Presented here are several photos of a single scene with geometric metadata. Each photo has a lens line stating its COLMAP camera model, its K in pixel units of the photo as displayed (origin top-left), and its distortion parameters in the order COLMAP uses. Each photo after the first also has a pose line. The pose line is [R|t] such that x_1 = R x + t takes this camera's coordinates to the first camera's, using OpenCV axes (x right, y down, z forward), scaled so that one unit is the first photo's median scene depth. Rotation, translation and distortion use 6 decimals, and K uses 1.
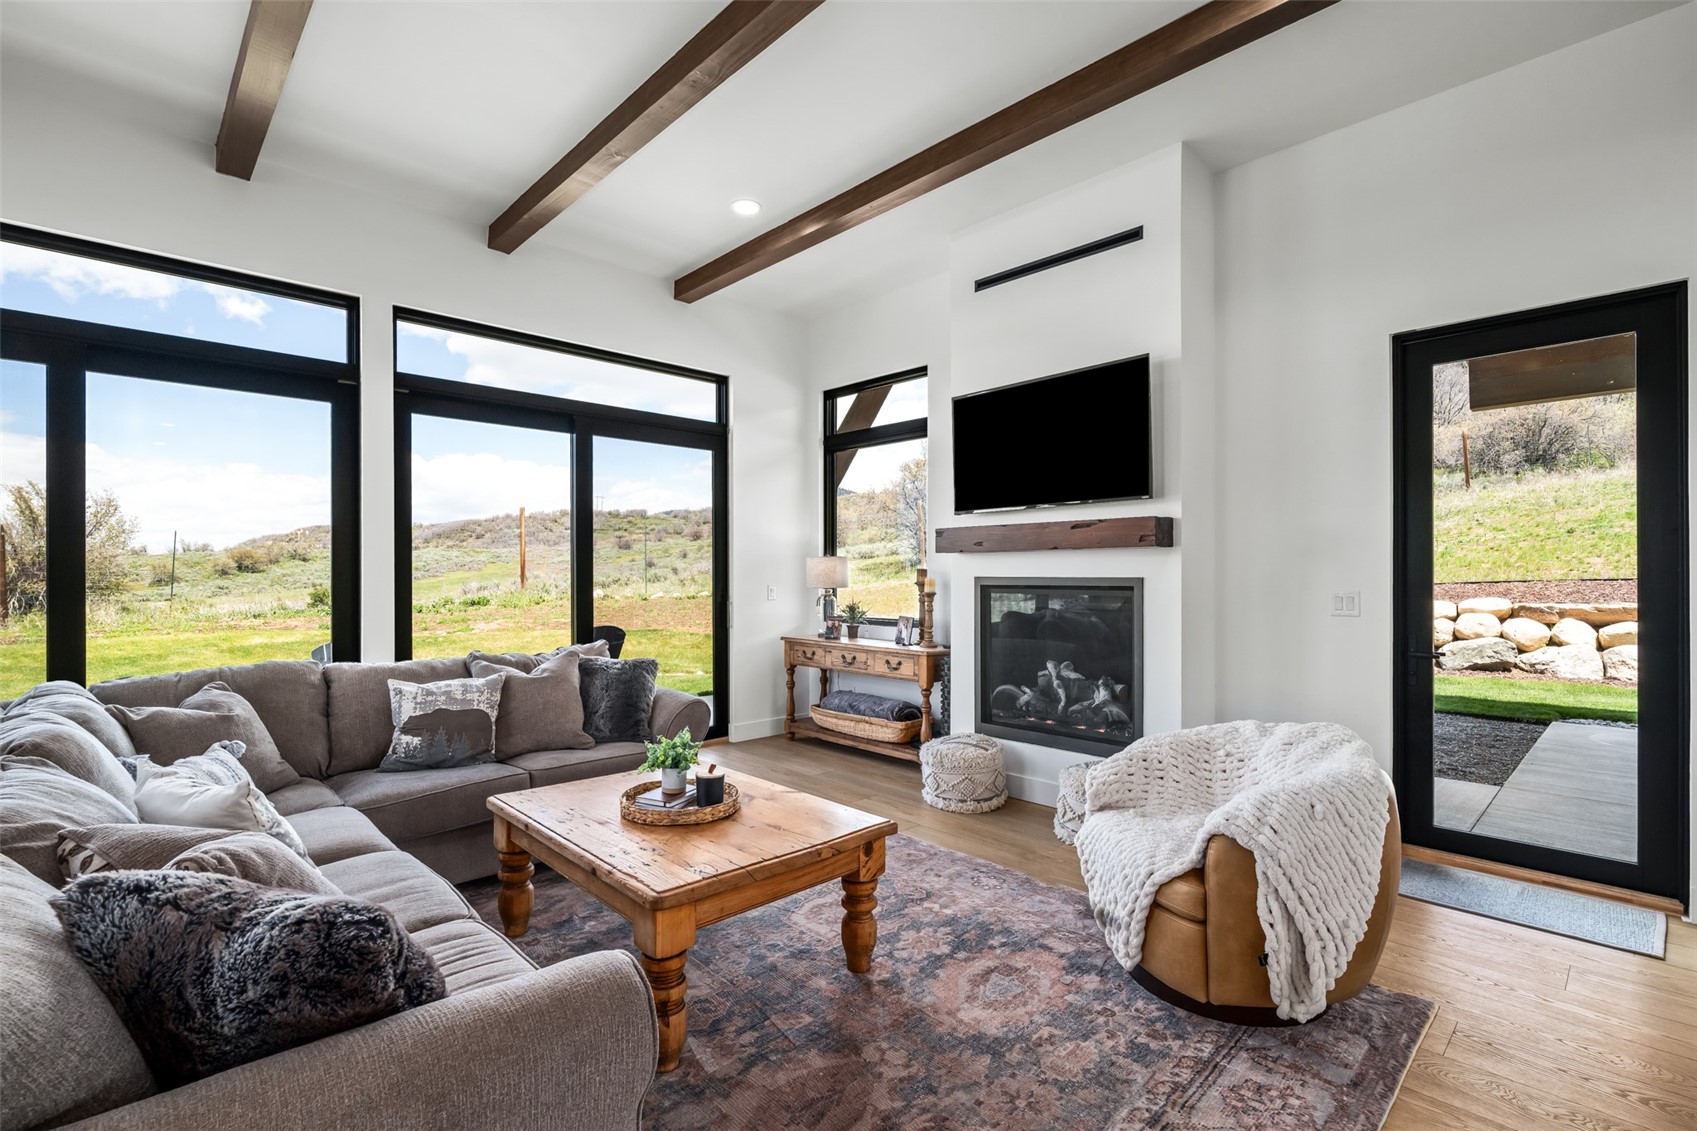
lens RADIAL K [[770.0, 0, 845.3], [0, 770.0, 571.5], [0, 0, 1]] dist [-0.005090, -0.000719]
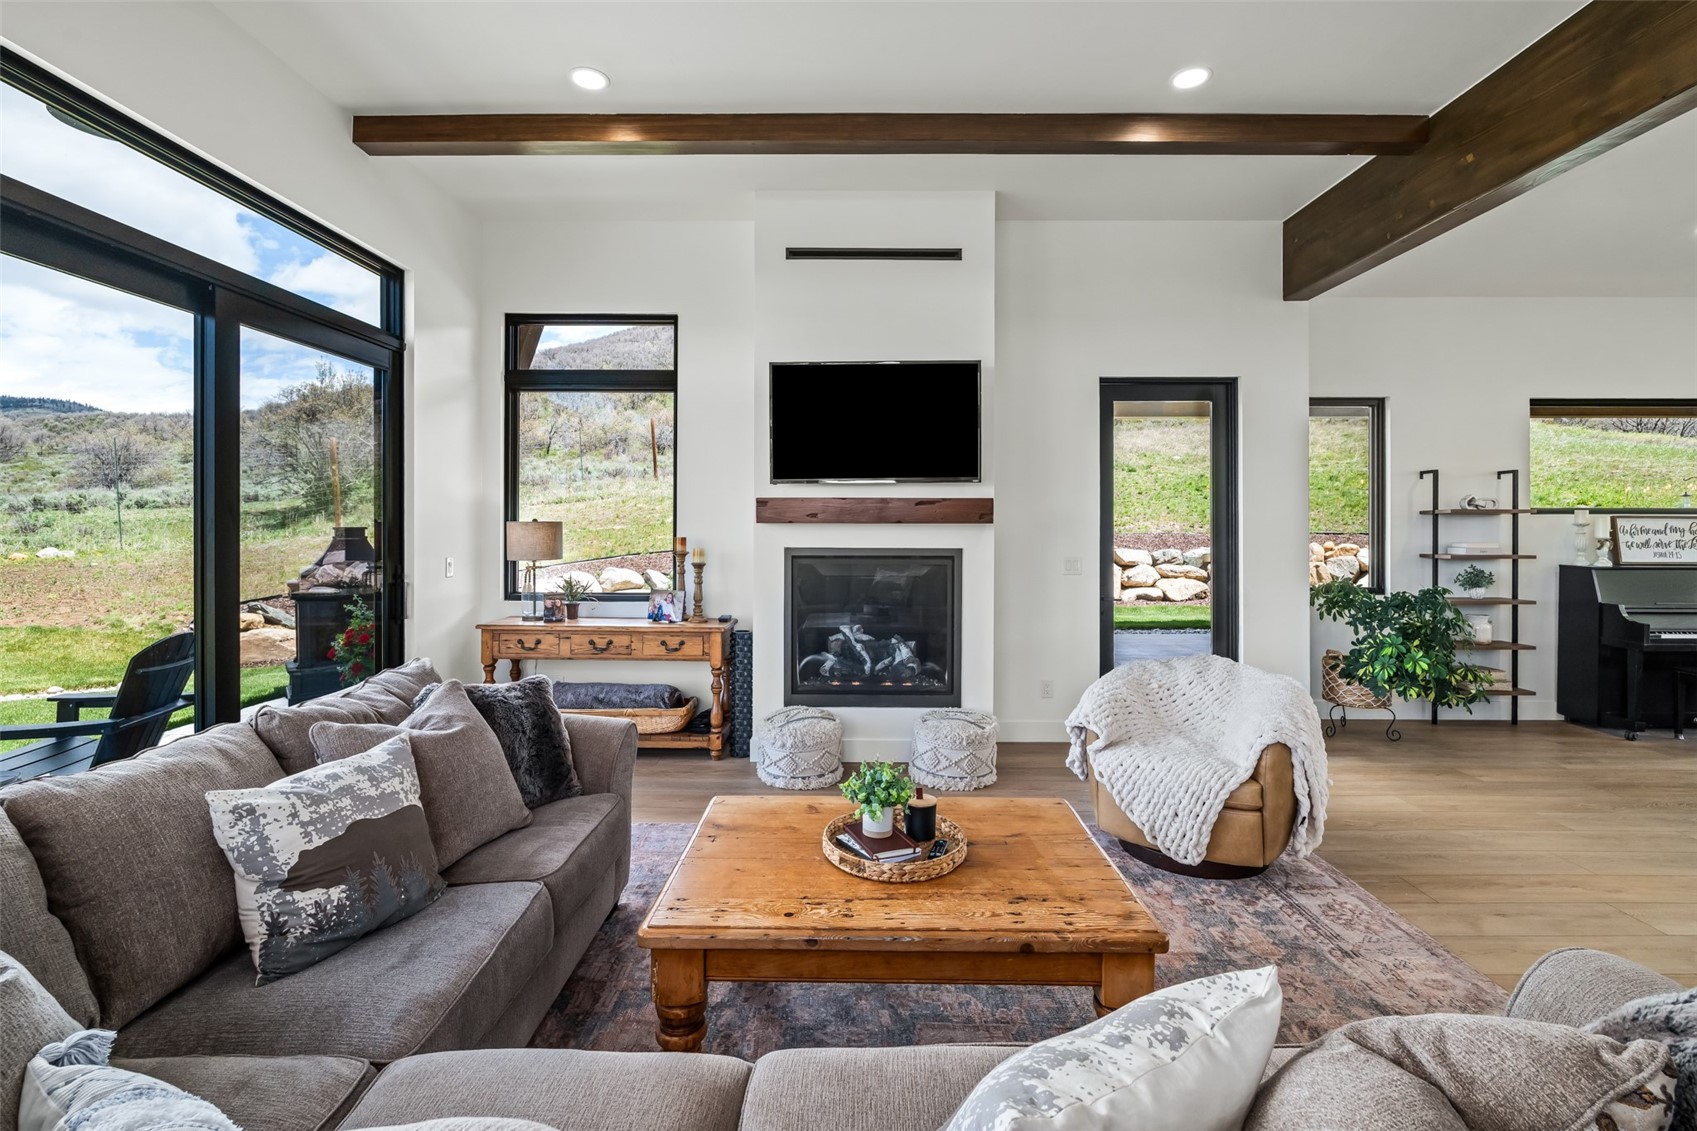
lens RADIAL K [[755.6, 0, 852.0], [0, 755.6, 523.0], [0, 0, 1]] dist [-0.004505, -0.000466]
pose [[0.697794, 0.004590, 0.716284, -0.512512], [-0.006720, 0.999977, 0.000138, -0.027724], [-0.716267, -0.004910, 0.697809, 0.289787]]
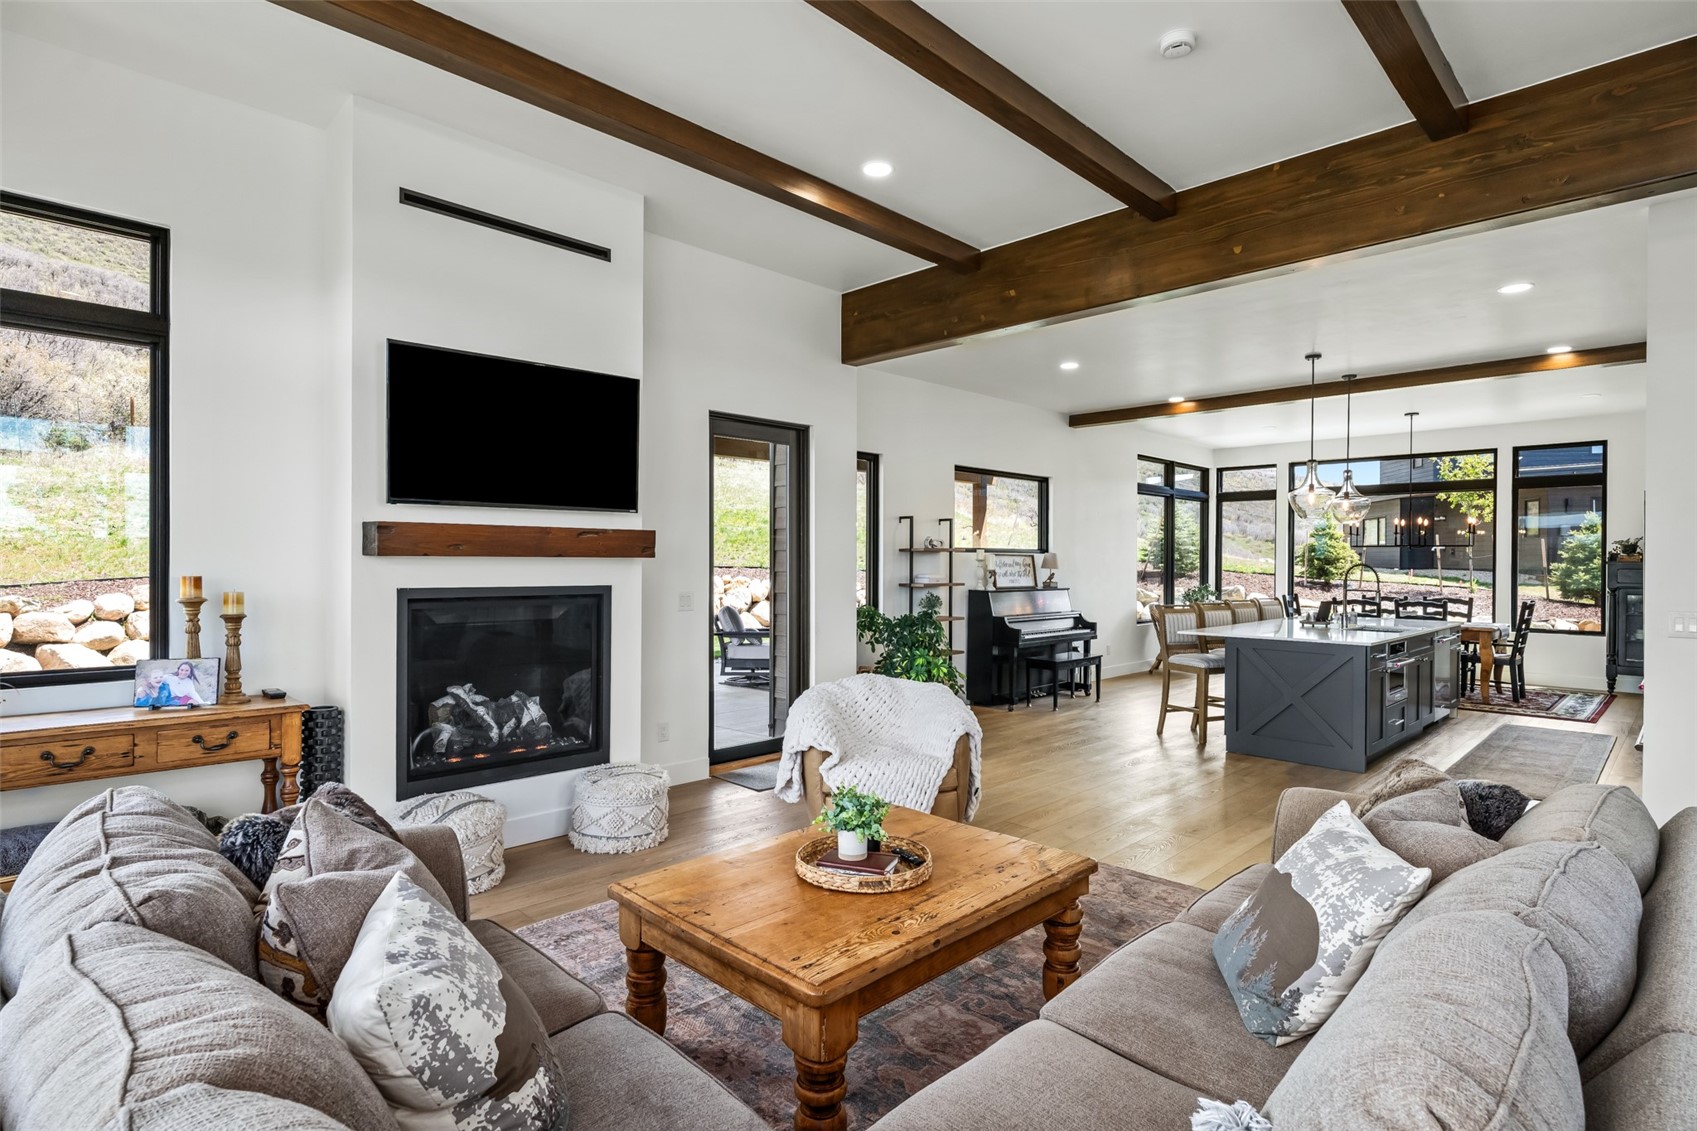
lens RADIAL K [[862.7, 0, 848.5], [0, 862.7, 565.5], [0, 0, 1]] dist [-0.006337, -0.000248]
pose [[-0.024207, -0.004105, 0.999699, -0.735669], [-0.010977, 0.999932, 0.003840, -0.025394], [-0.999647, -0.010881, -0.024250, 0.647925]]
